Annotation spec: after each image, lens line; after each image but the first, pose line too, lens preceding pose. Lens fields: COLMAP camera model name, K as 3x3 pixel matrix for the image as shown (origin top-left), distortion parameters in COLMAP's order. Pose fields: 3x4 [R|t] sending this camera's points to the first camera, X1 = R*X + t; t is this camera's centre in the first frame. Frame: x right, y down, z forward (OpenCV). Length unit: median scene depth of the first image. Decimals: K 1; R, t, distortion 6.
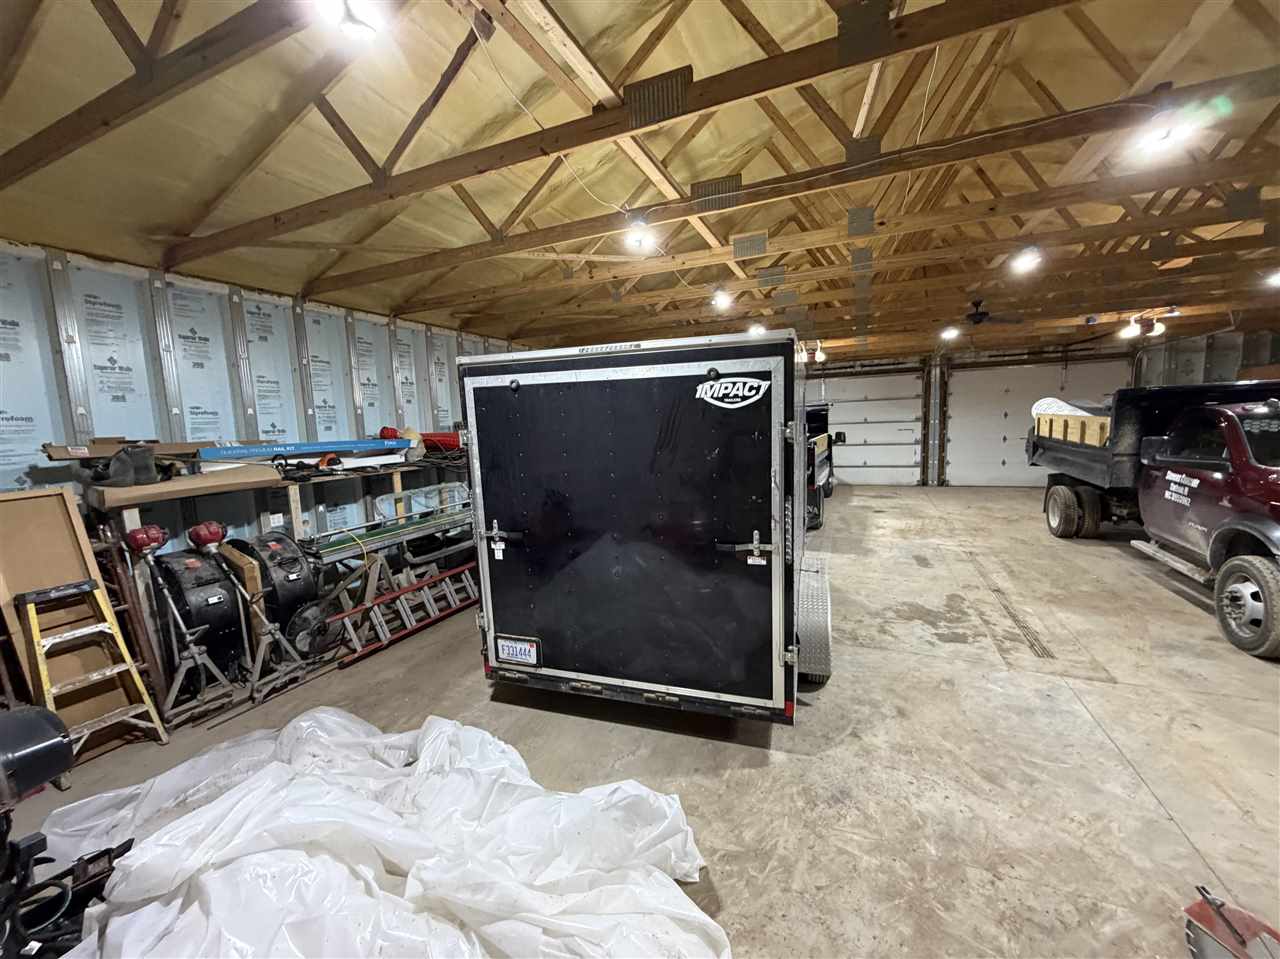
lens RADIAL K [[514.6, 0, 640.0], [0, 514.6, 479.5], [0, 0, 1]] dist [-0.000426, 0.000031]
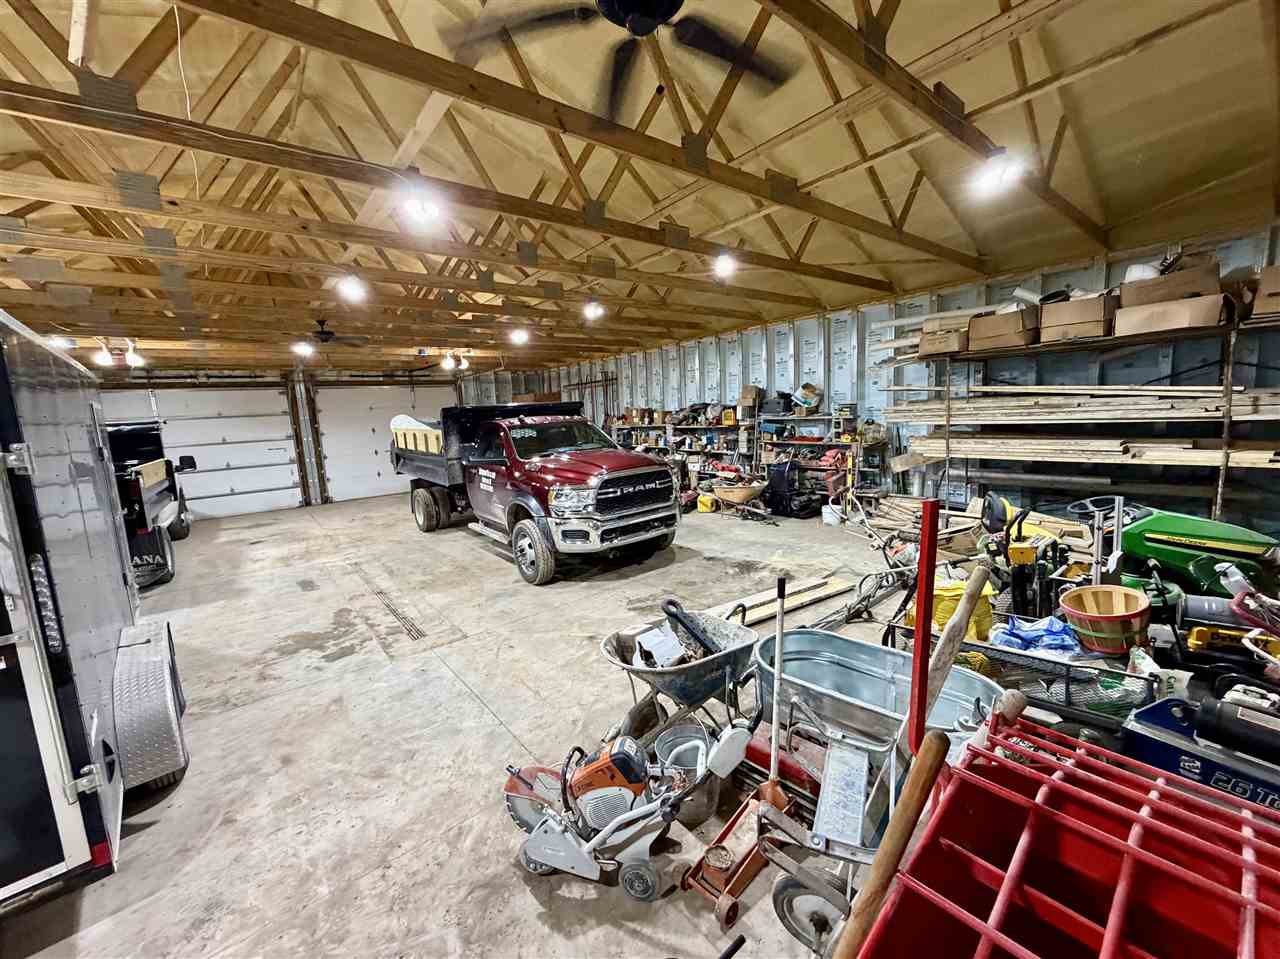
lens RADIAL K [[514.6, 0, 640.0], [0, 514.6, 479.5], [0, 0, 1]] dist [-0.000426, 0.000031]
pose [[0.462442, -0.106021, 0.880288, 0.021805], [0.134365, 0.989739, 0.048617, 0.002593], [-0.876410, 0.095797, 0.471942, -0.004609]]
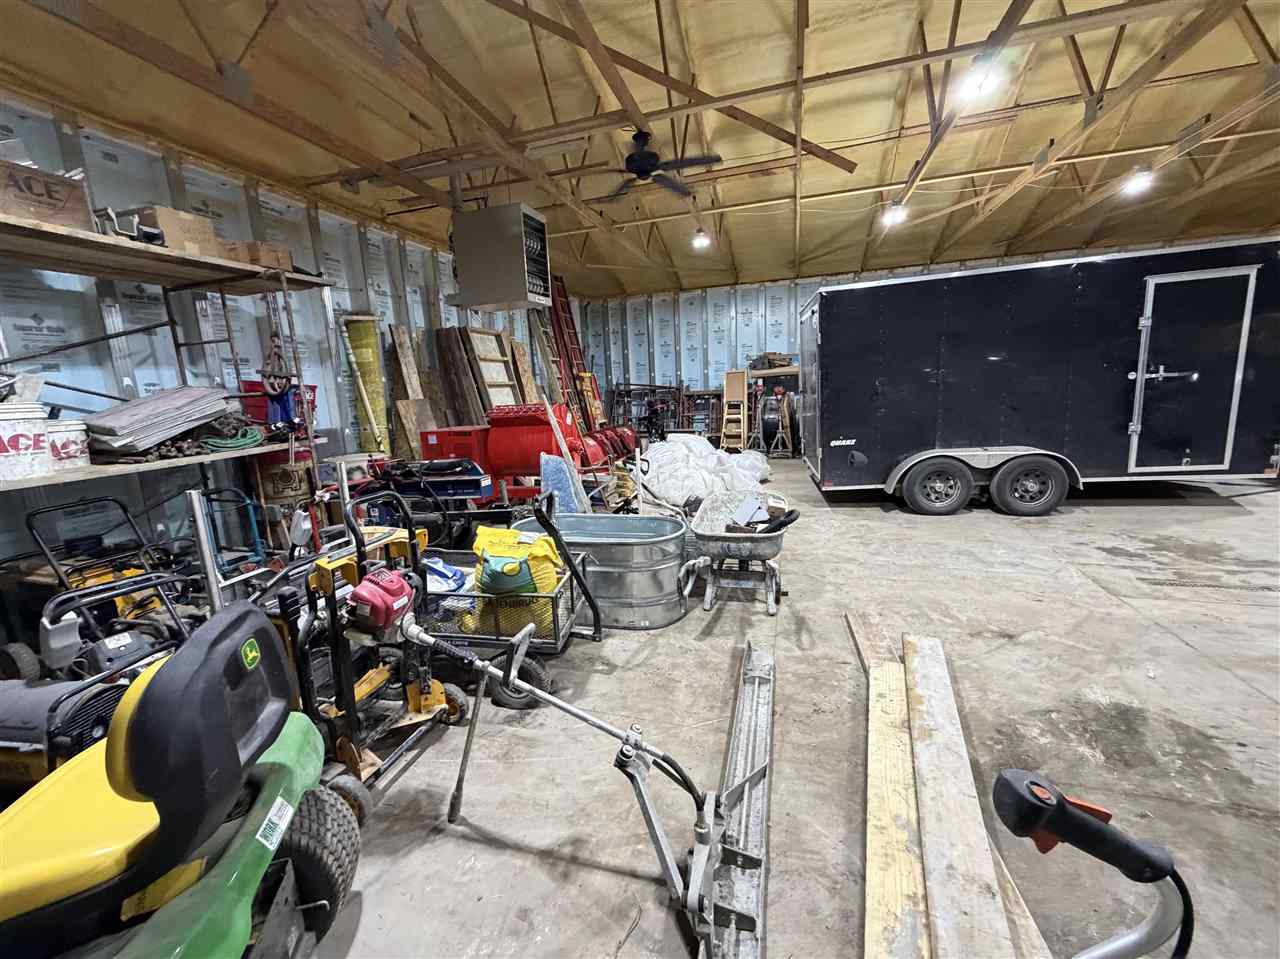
lens RADIAL K [[514.6, 0, 640.0], [0, 514.6, 479.5], [0, 0, 1]] dist [-0.000426, 0.000031]
pose [[0.129182, 0.216657, -0.967663, 0.800129], [-0.055217, 0.975897, 0.211130, 0.017008], [0.990082, 0.026157, 0.138032, 0.000639]]
